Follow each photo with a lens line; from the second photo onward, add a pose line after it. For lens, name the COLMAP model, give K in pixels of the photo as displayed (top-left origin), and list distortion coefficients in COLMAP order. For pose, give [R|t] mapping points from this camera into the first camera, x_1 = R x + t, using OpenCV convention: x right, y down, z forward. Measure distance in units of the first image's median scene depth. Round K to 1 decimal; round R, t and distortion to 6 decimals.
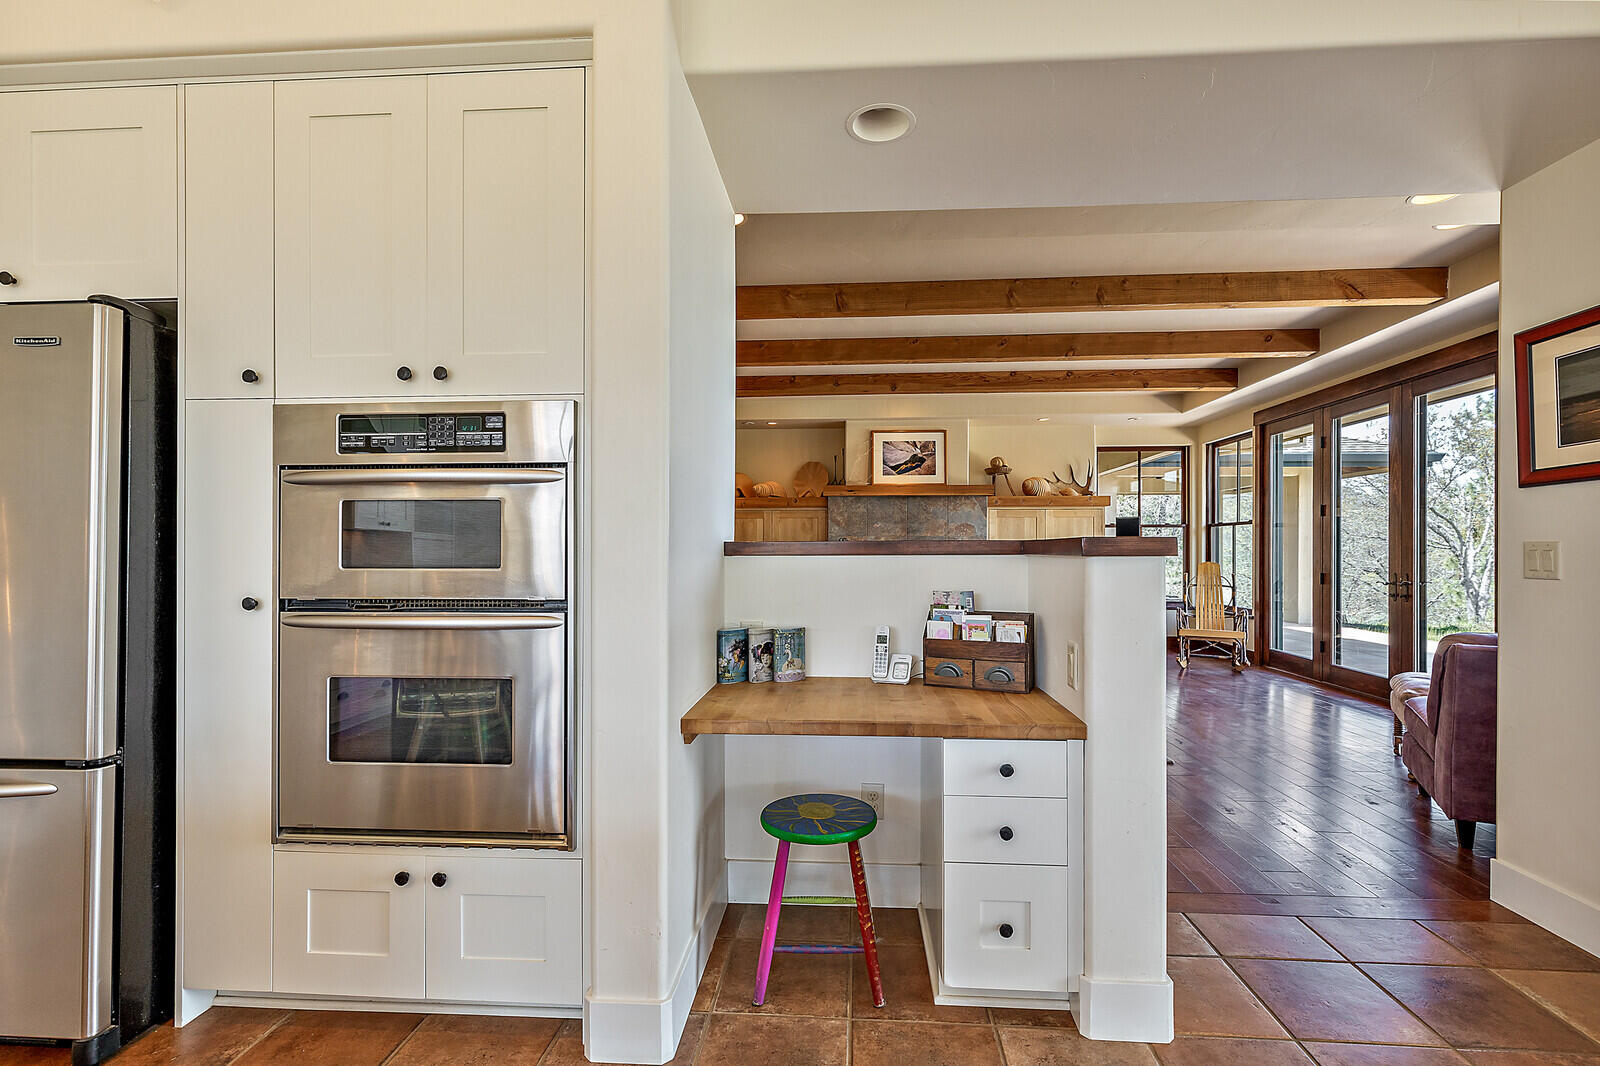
lens RADIAL K [[718.2, 0, 801.5], [0, 718.2, 543.5], [0, 0, 1]] dist [0.005147, -0.000059]
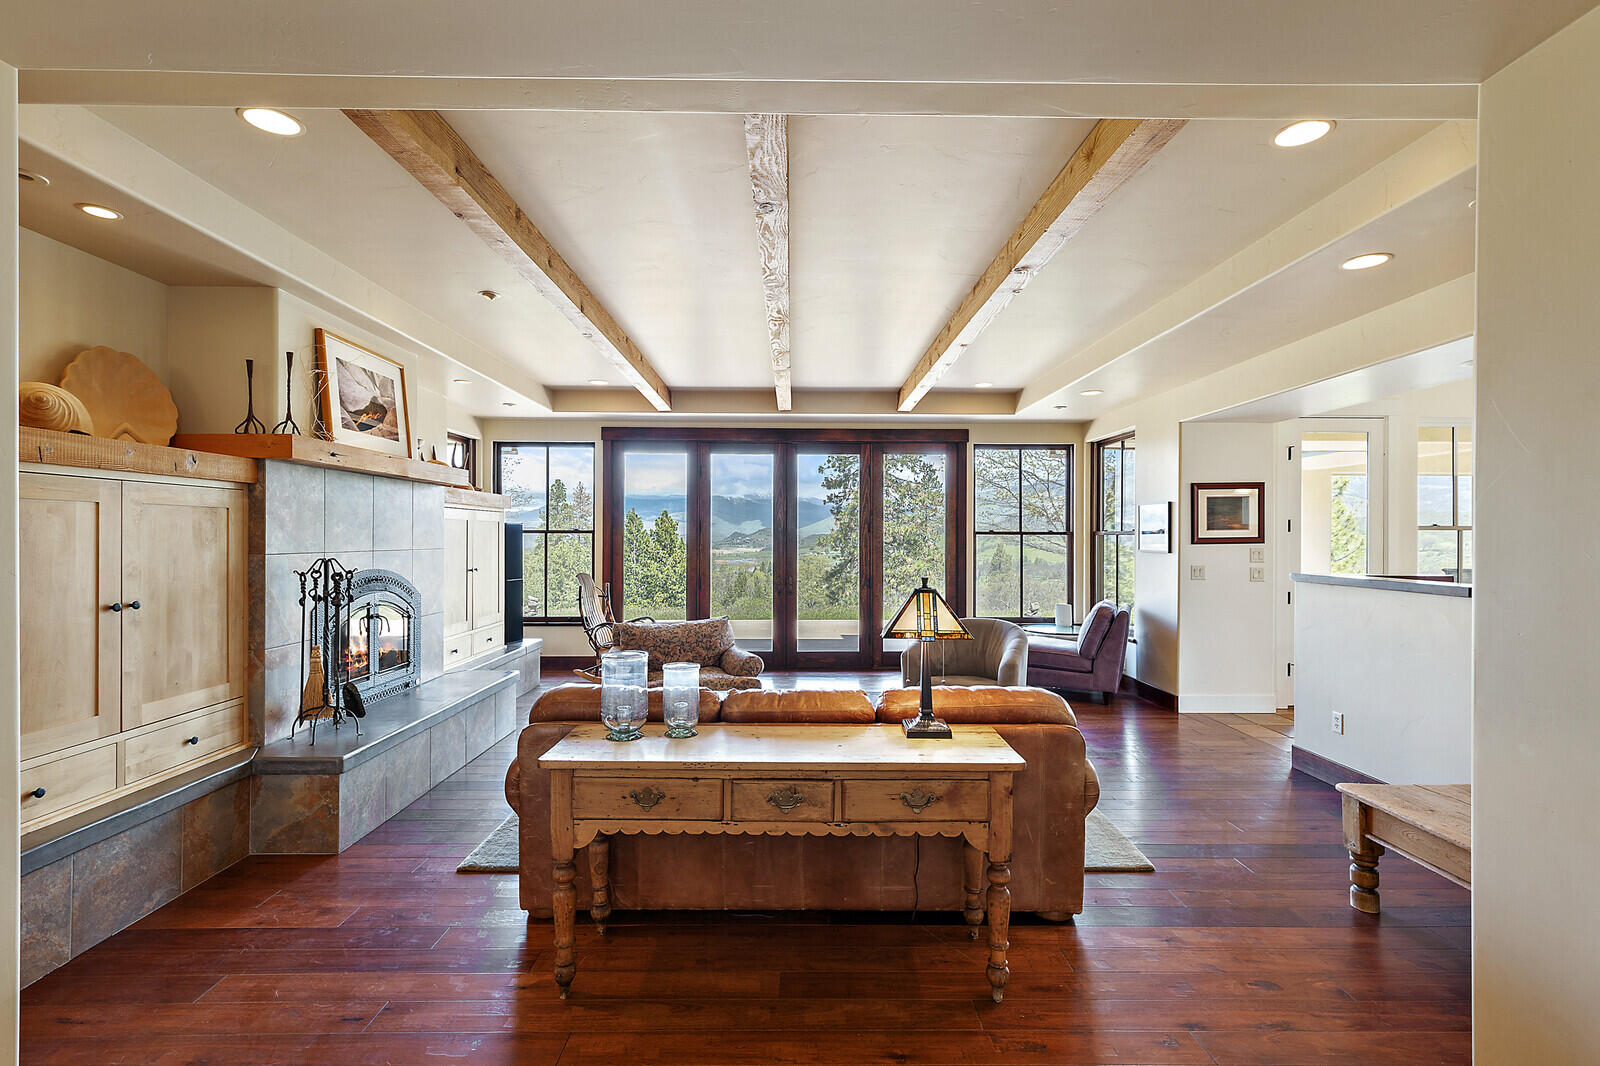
lens RADIAL K [[735.2, 0, 800.6], [0, 735.2, 536.1], [0, 0, 1]] dist [0.003173, 0.000338]
pose [[-0.091127, -0.000969, 0.995839, -2.133115], [-0.011275, 0.999936, -0.000059, -0.131399], [-0.995775, -0.011234, -0.091132, 3.832438]]
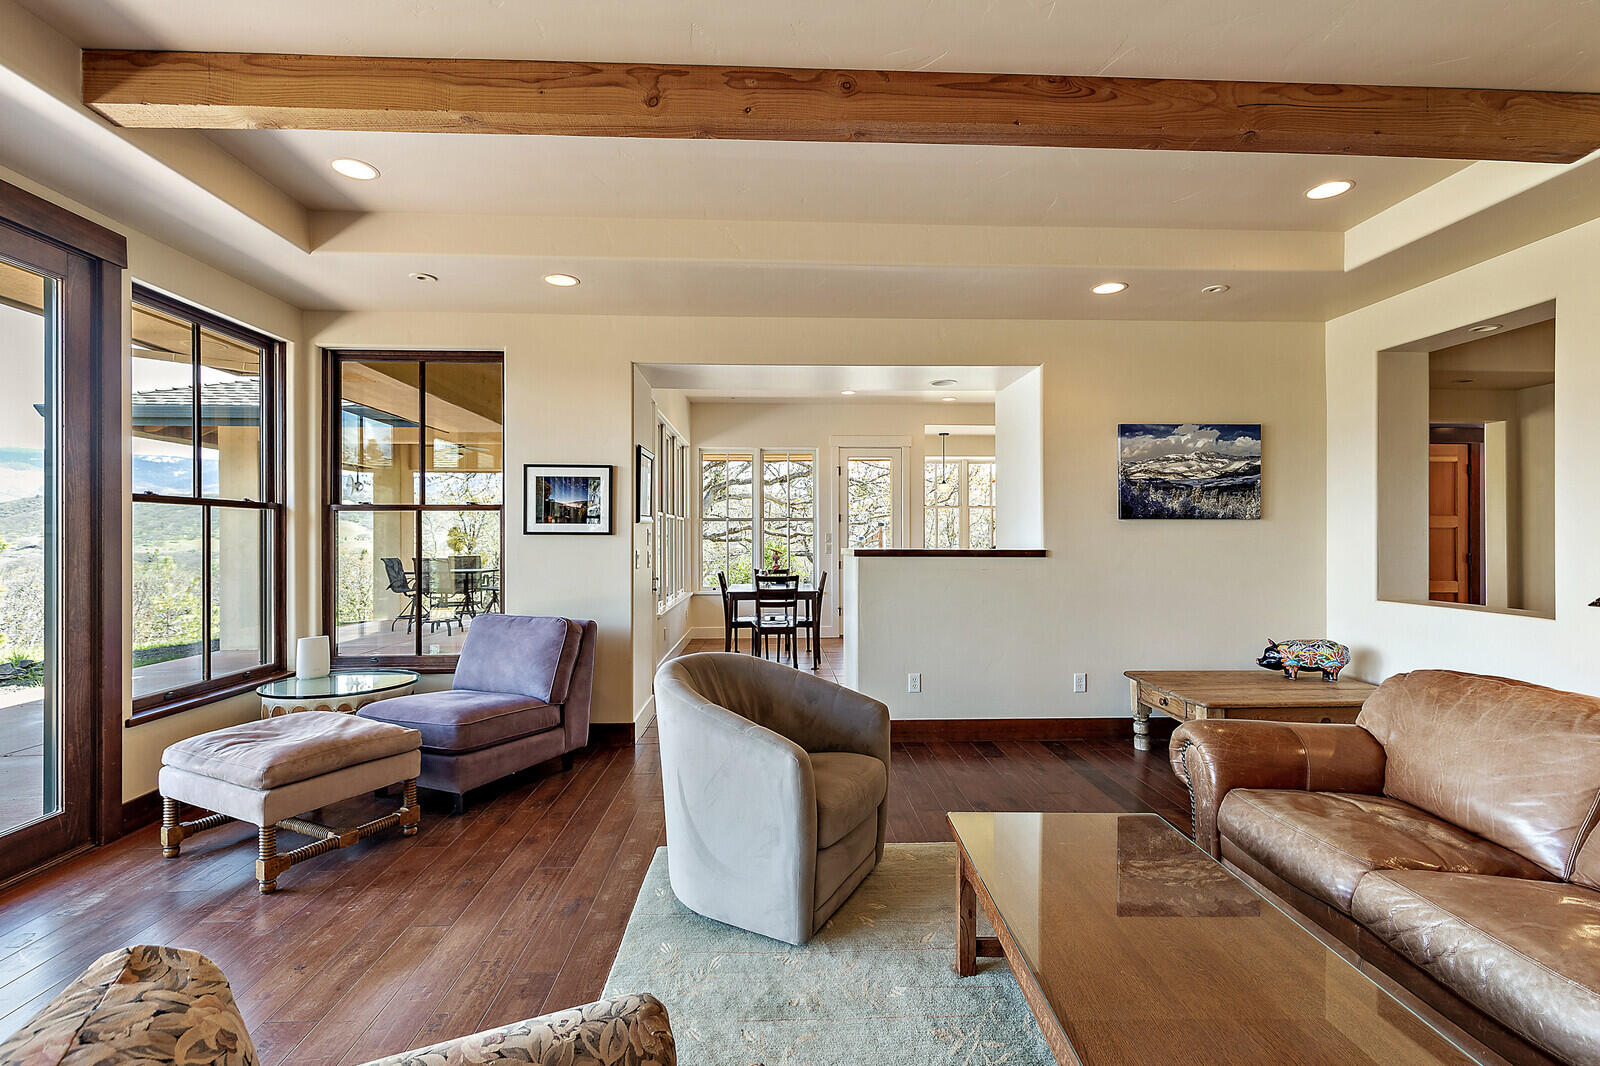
lens RADIAL K [[735.2, 0, 800.6], [0, 735.2, 536.1], [0, 0, 1]] dist [0.003173, 0.000338]
pose [[-0.992640, -0.000455, -0.121098, 1.171121], [0.000898, 0.999938, -0.011120, -0.027026], [0.121096, -0.011147, -0.992578, 4.491510]]
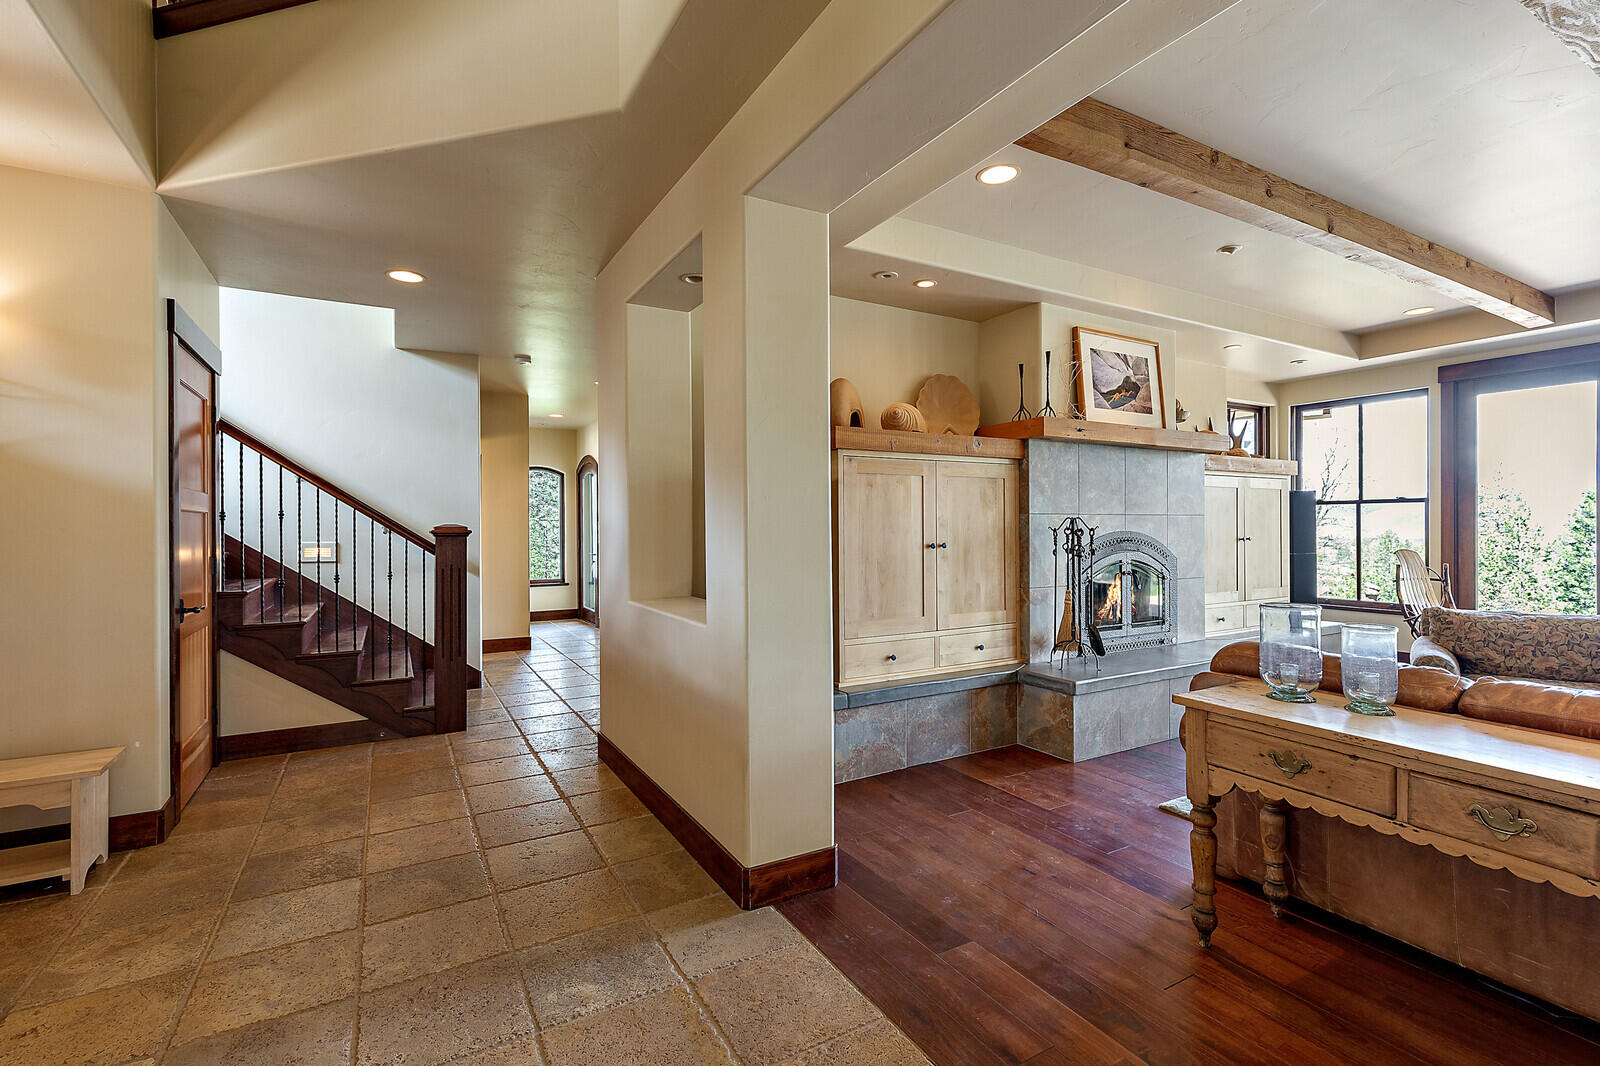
lens RADIAL K [[720.0, 0, 802.1], [0, 720.0, 529.3], [0, 0, 1]] dist [0.007543, -0.000180]
pose [[0.824488, -0.007119, 0.565834, -2.064555], [0.000458, 0.999929, 0.011913, -0.033315], [-0.565879, -0.009563, 0.824433, 3.450463]]
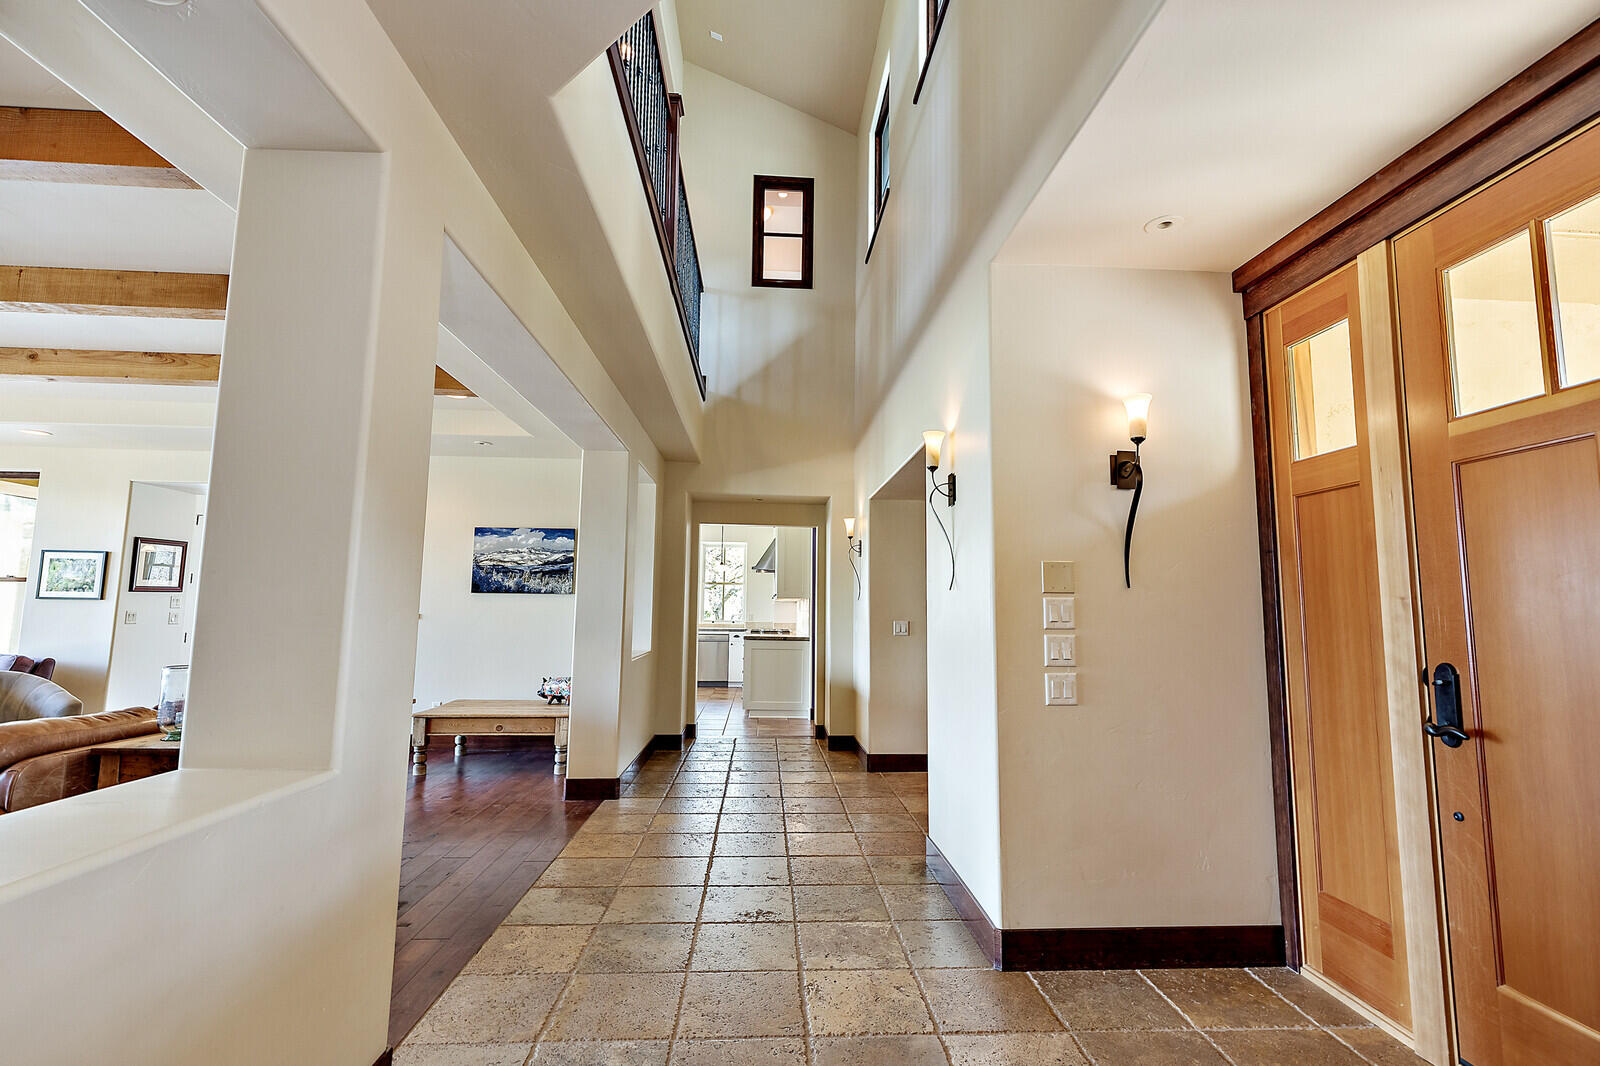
lens RADIAL K [[720.0, 0, 802.1], [0, 720.0, 529.3], [0, 0, 1]] dist [0.007543, -0.000180]
pose [[-0.991110, -0.027373, -0.130197, -1.805198], [-0.011561, 0.992624, -0.120684, -0.010438], [0.132540, -0.118106, -0.984116, 6.119899]]
